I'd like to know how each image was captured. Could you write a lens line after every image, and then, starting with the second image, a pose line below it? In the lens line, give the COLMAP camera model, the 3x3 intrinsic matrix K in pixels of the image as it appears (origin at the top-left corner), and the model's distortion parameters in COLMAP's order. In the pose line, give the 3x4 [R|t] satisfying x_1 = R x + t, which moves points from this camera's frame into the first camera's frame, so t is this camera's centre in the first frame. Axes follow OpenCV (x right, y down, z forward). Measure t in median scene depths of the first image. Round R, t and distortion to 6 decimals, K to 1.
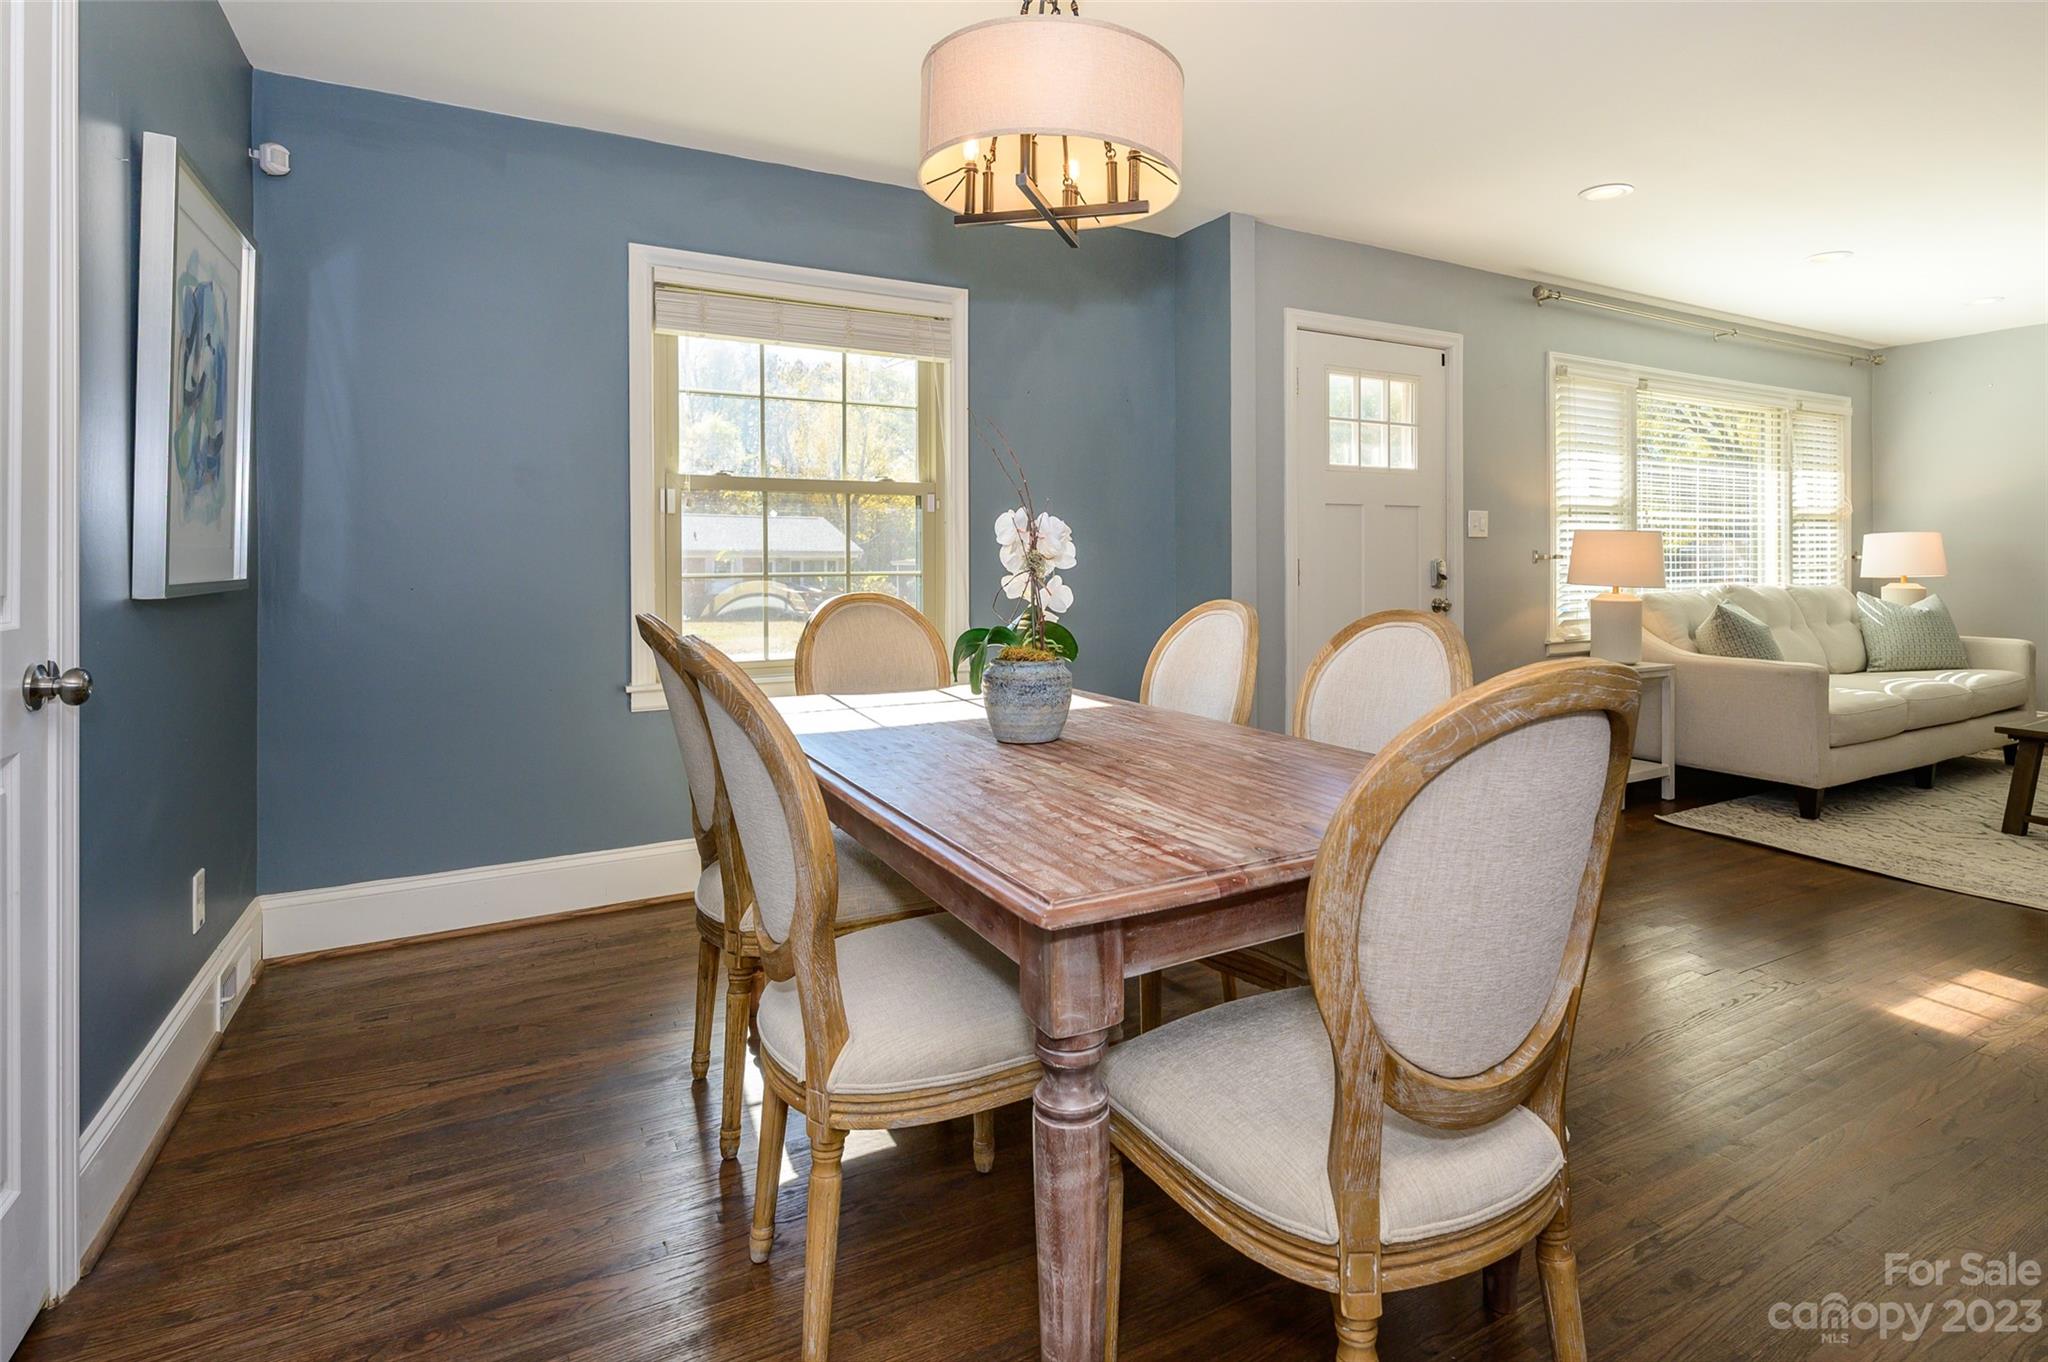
lens RADIAL K [[1024.1, 0, 1078.6], [0, 1024.1, 562.5], [0, 0, 1]] dist [0.000128, -0.000105]
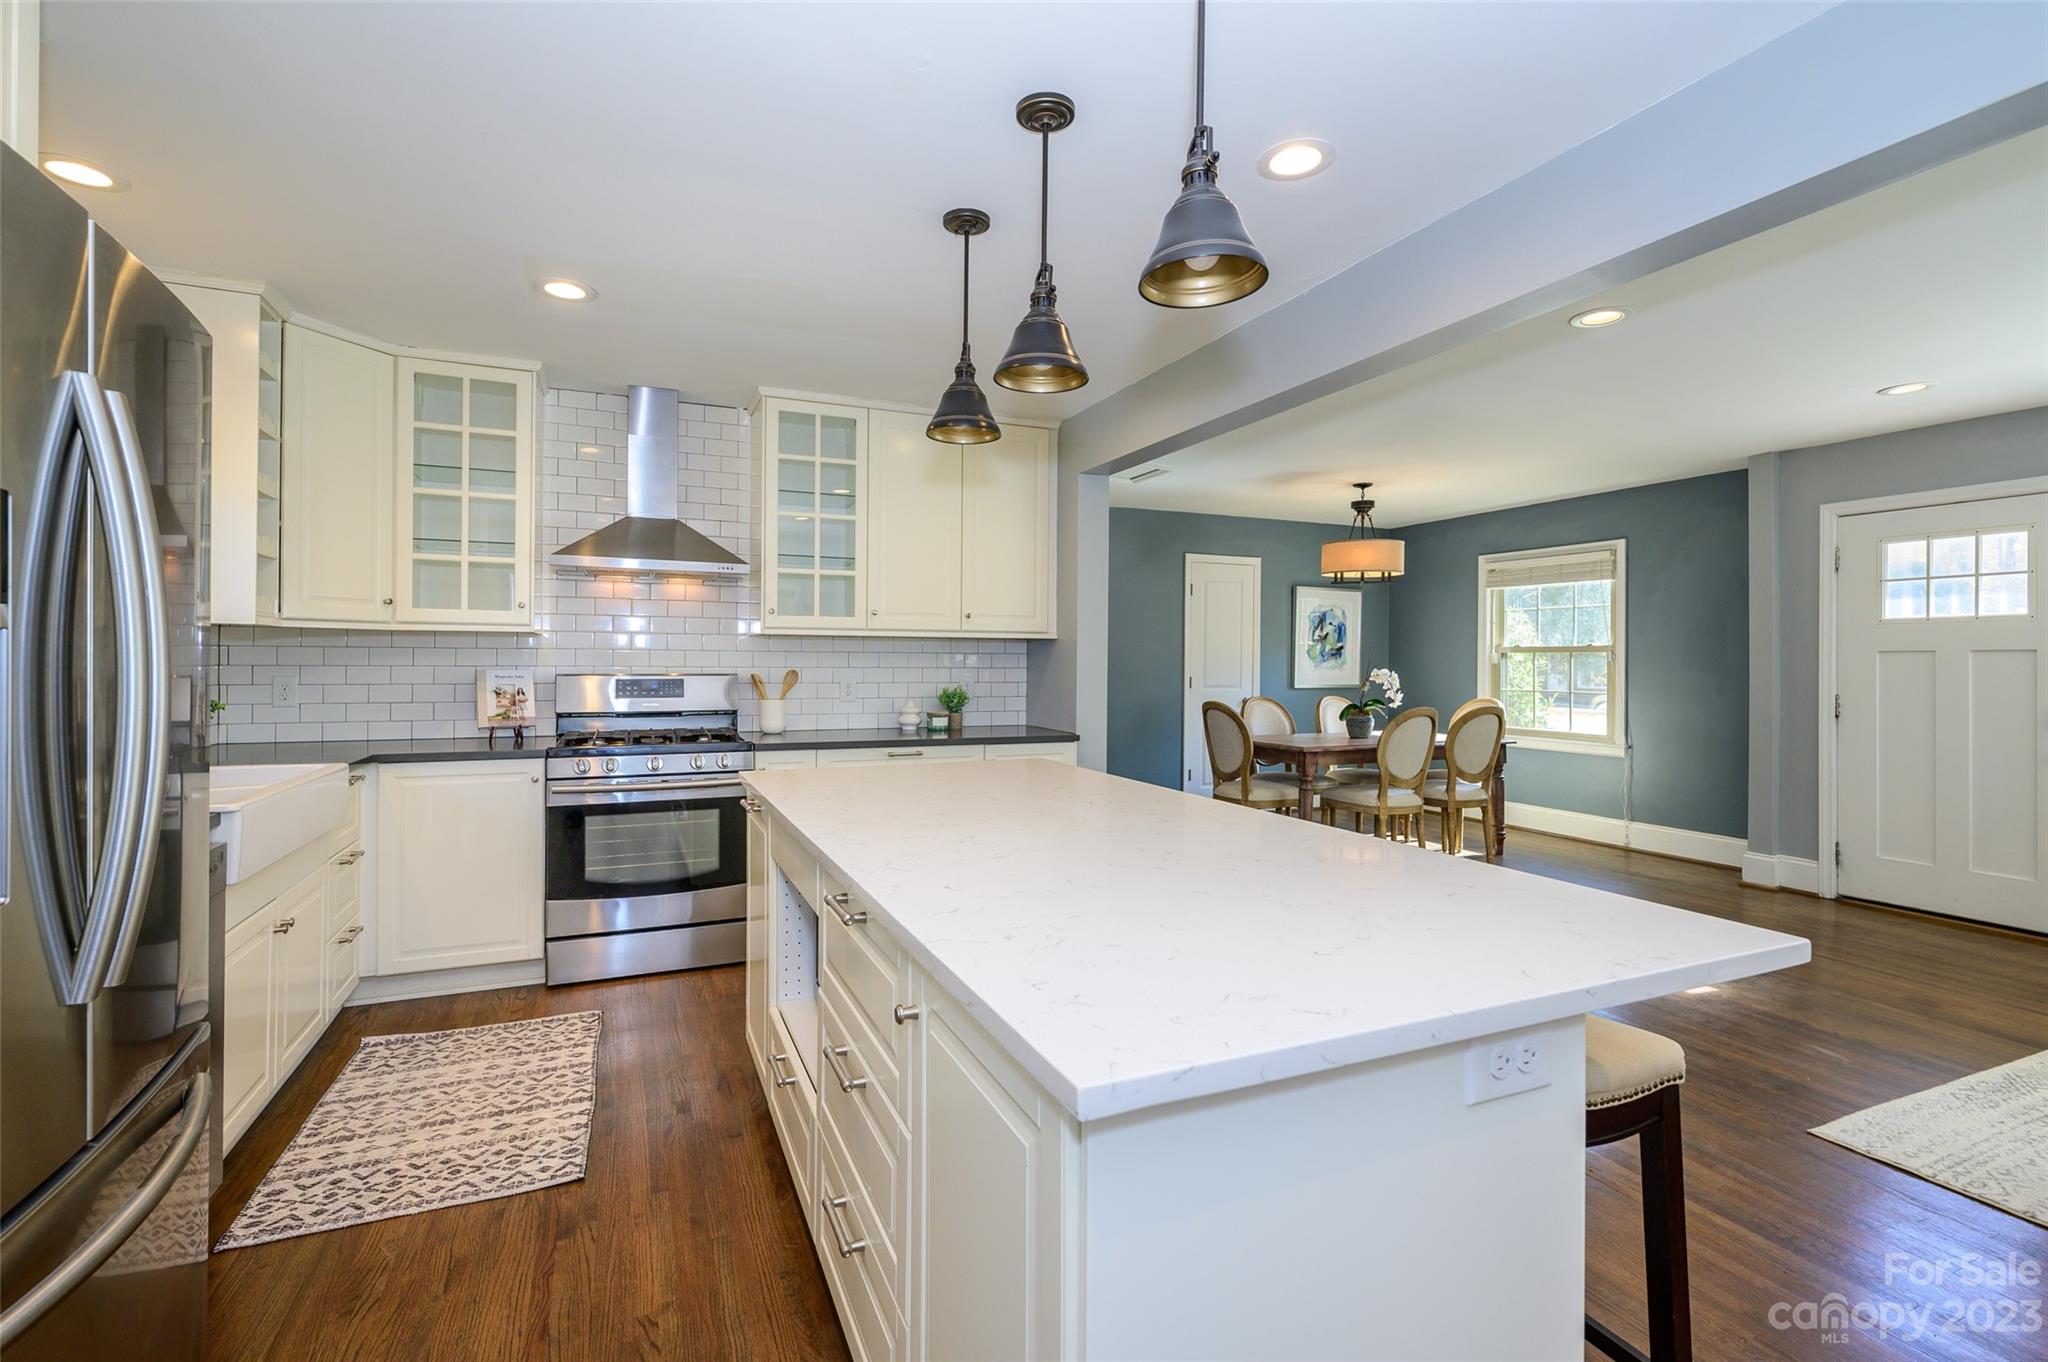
lens RADIAL K [[920.8, 0, 1019.8], [0, 920.8, 660.3], [0, 0, 1]] dist [-0.000683, 0.000142]
pose [[-0.102764, 0.001386, -0.994705, 1.309601], [-0.012794, 0.999914, 0.002715, -0.033242], [0.994623, 0.013005, -0.102738, 0.081245]]
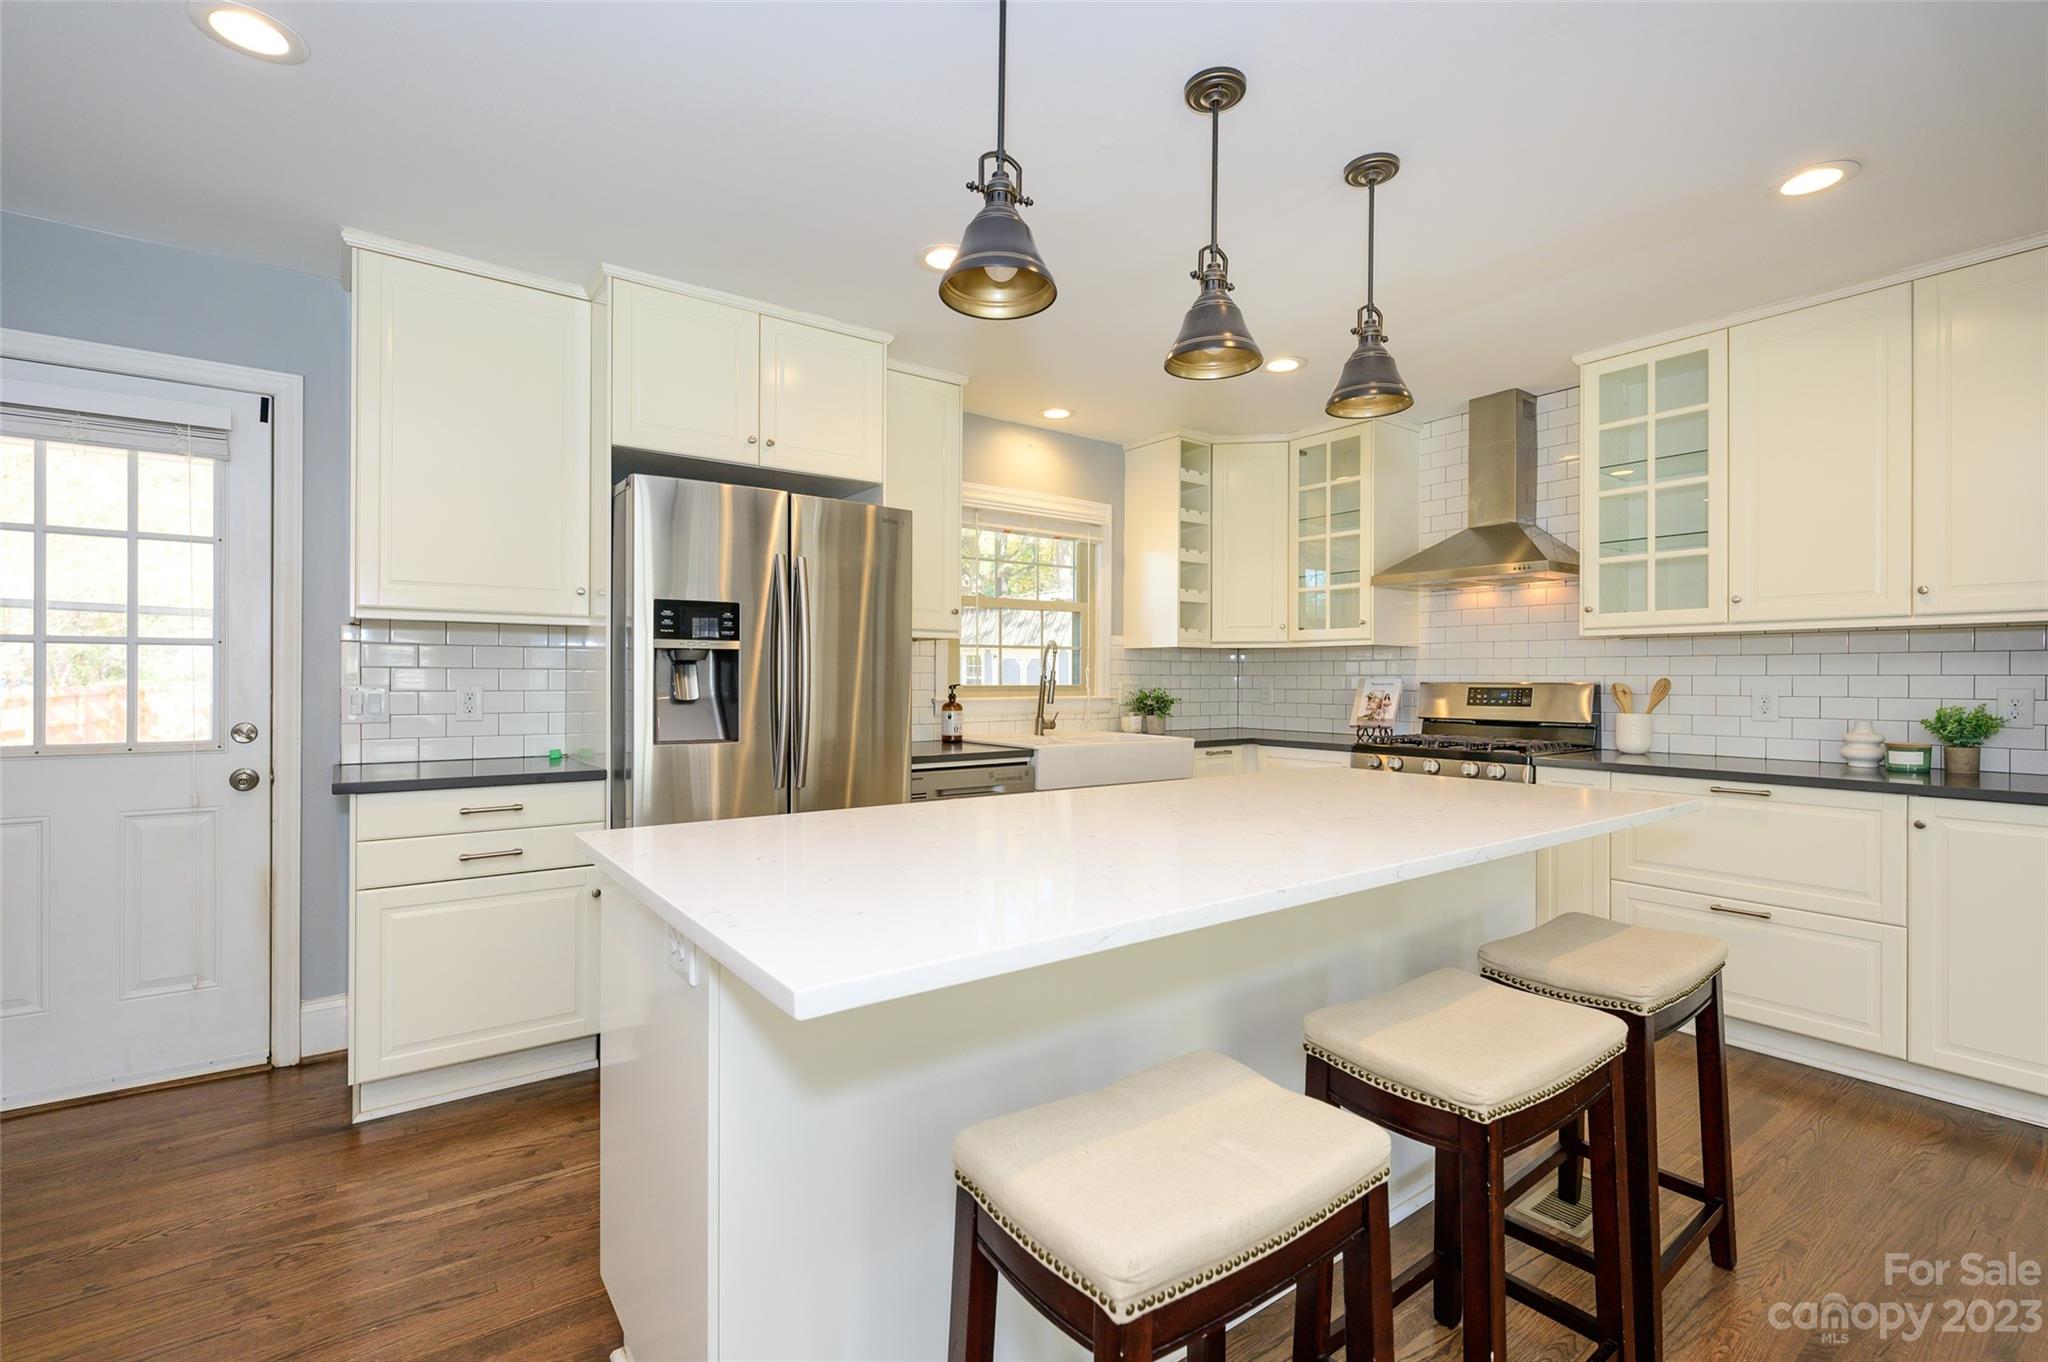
lens RADIAL K [[917.1, 0, 1024.0], [0, 917.1, 681.0], [0, 0, 1]] dist [0.002067, 0.000309]
pose [[-0.992587, -0.000322, -0.121536, 1.028934], [-0.001503, 0.999953, 0.009620, -0.022436], [0.121527, 0.009731, -0.992540, 0.439648]]
